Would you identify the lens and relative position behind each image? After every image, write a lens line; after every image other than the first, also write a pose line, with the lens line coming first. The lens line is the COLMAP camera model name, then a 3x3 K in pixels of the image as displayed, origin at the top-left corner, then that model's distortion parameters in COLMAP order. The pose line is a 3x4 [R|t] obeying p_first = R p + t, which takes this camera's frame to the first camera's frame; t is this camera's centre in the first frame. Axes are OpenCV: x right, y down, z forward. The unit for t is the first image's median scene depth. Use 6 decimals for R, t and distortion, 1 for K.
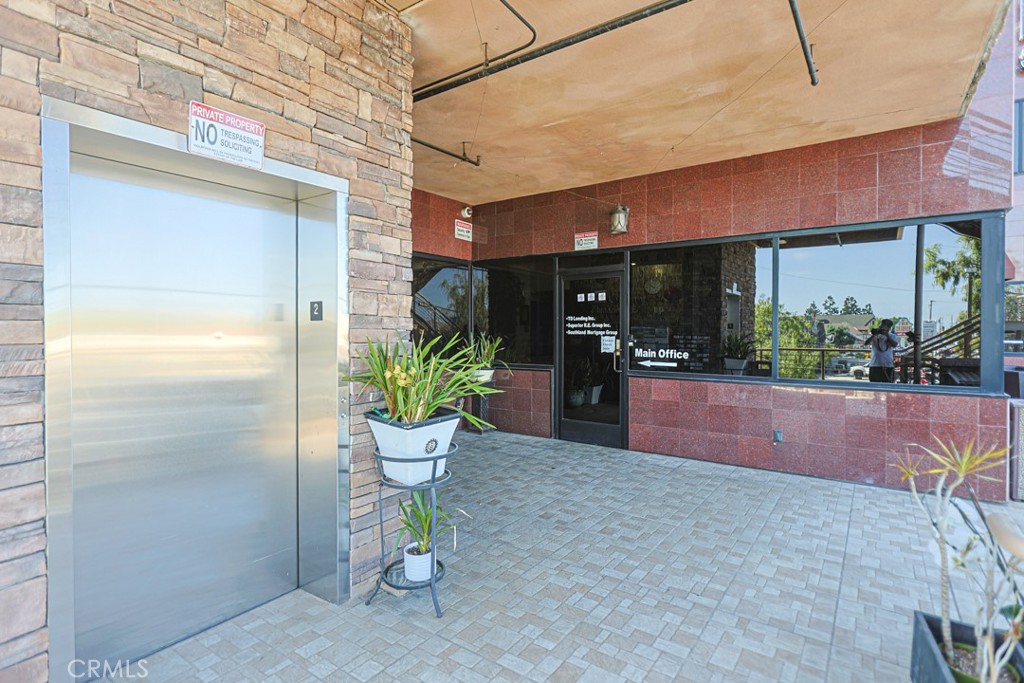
lens RADIAL K [[512.8, 0, 512.0], [0, 512.8, 341.5], [0, 0, 1]] dist [0.000324, 0.000012]
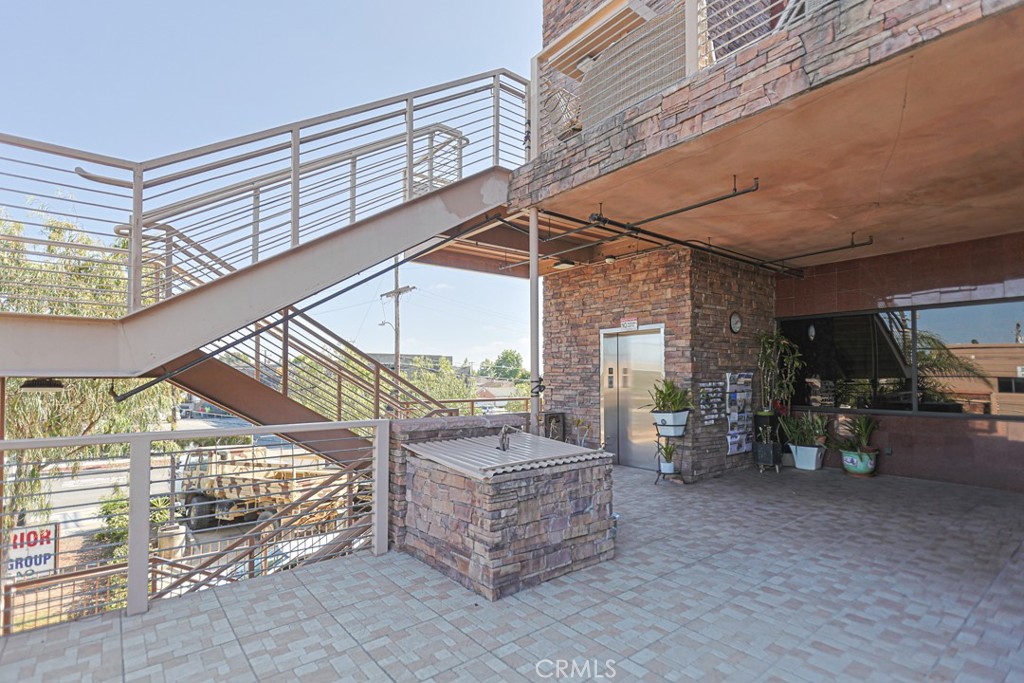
lens RADIAL K [[498.5, 0, 512.0], [0, 498.5, 341.5], [0, 0, 1]] dist [0.000981, 0.000118]
pose [[-0.267518, -0.069561, -0.961039, 2.092056], [-0.023097, 0.997567, -0.065775, -0.013337], [0.963276, 0.004601, -0.268474, 0.780973]]
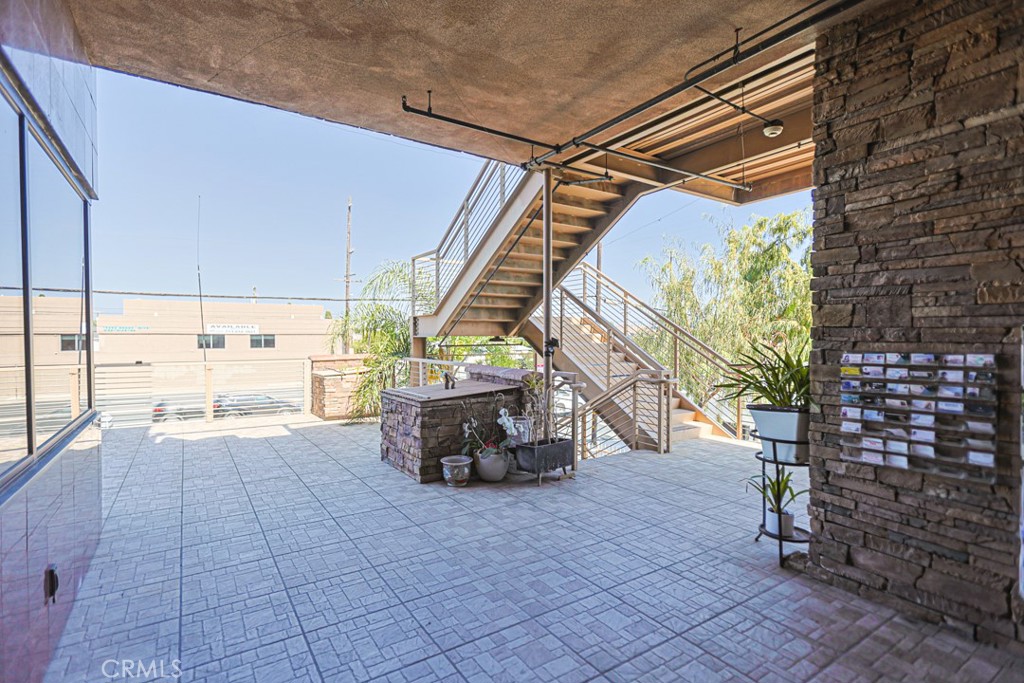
lens RADIAL K [[498.5, 0, 512.0], [0, 498.5, 341.5], [0, 0, 1]] dist [0.000981, 0.000118]
pose [[-0.933172, -0.002711, 0.359419, -0.000300], [0.007605, 0.999599, 0.027284, -0.042577], [-0.359349, 0.028194, -0.932777, 2.004464]]
